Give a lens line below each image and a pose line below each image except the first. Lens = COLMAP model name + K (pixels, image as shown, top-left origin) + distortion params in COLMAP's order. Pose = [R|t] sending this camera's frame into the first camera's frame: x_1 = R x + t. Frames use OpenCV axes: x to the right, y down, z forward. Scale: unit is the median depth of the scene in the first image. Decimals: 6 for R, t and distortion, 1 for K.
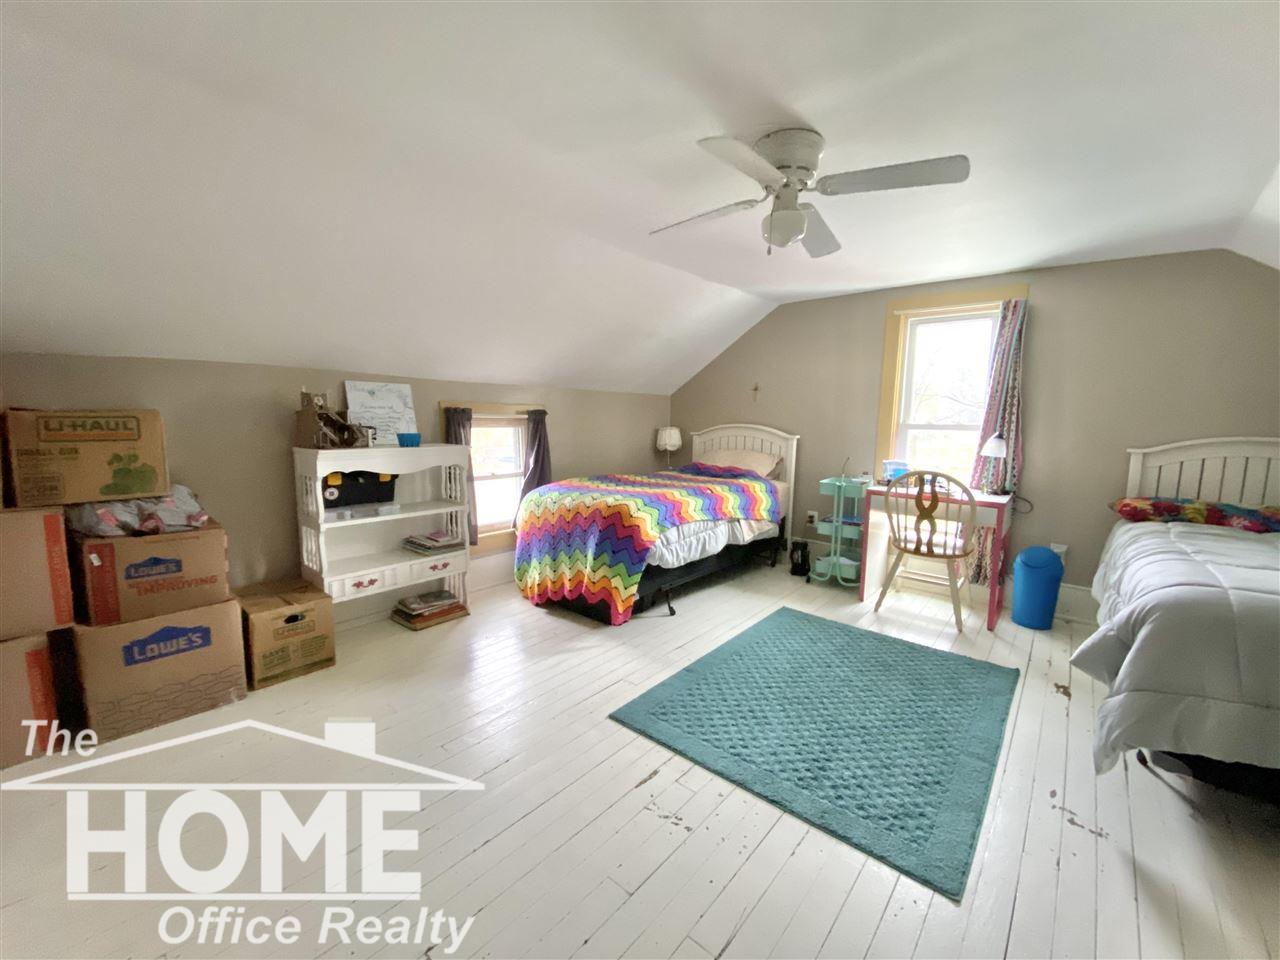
lens RADIAL K [[519.3, 0, 643.0], [0, 519.3, 480.9], [0, 0, 1]] dist [0.048647, -0.034497]
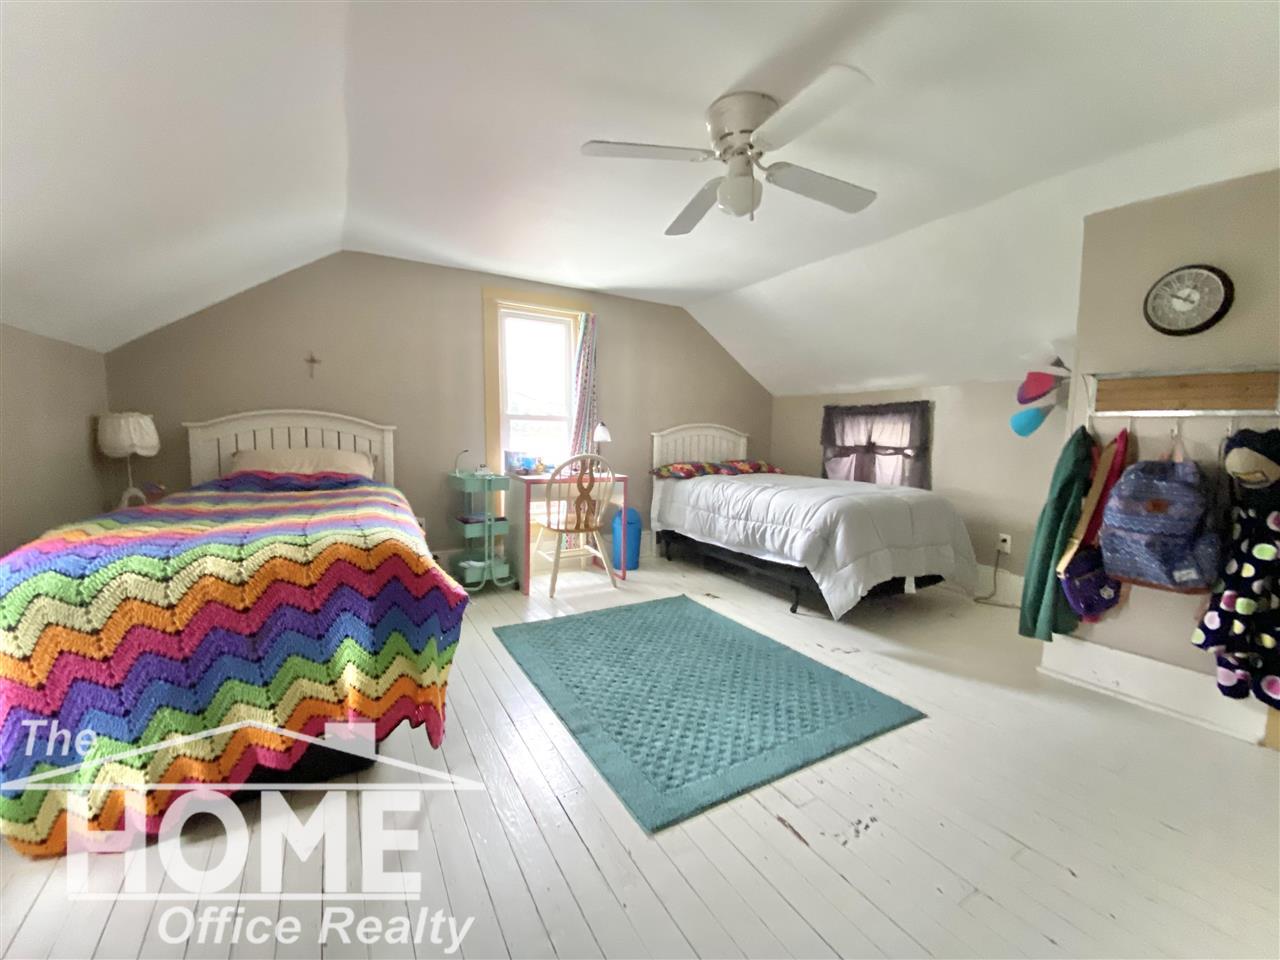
lens RADIAL K [[519.3, 0, 643.0], [0, 519.3, 480.9], [0, 0, 1]] dist [0.048647, -0.034497]
pose [[0.335172, -0.100249, 0.936808, -0.445908], [0.101102, 0.992409, 0.070027, -0.029623], [-0.936717, 0.071242, 0.342763, 0.510637]]
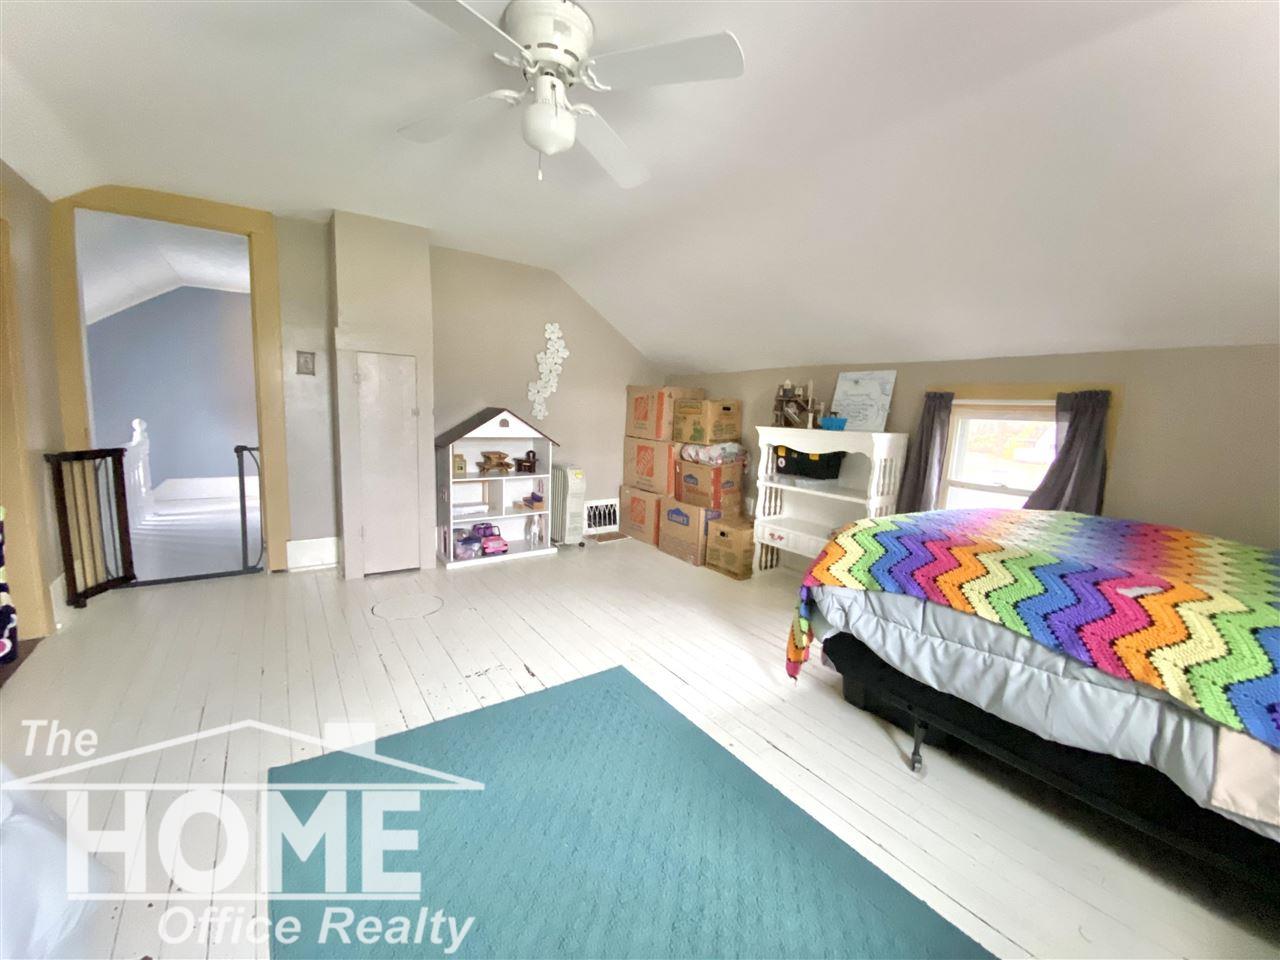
lens RADIAL K [[519.3, 0, 643.0], [0, 519.3, 480.9], [0, 0, 1]] dist [0.048647, -0.034497]
pose [[-0.255548, 0.115250, -0.959902, 0.626406], [-0.152118, 0.975709, 0.157645, -0.069541], [0.954754, 0.186304, -0.231809, 0.837703]]
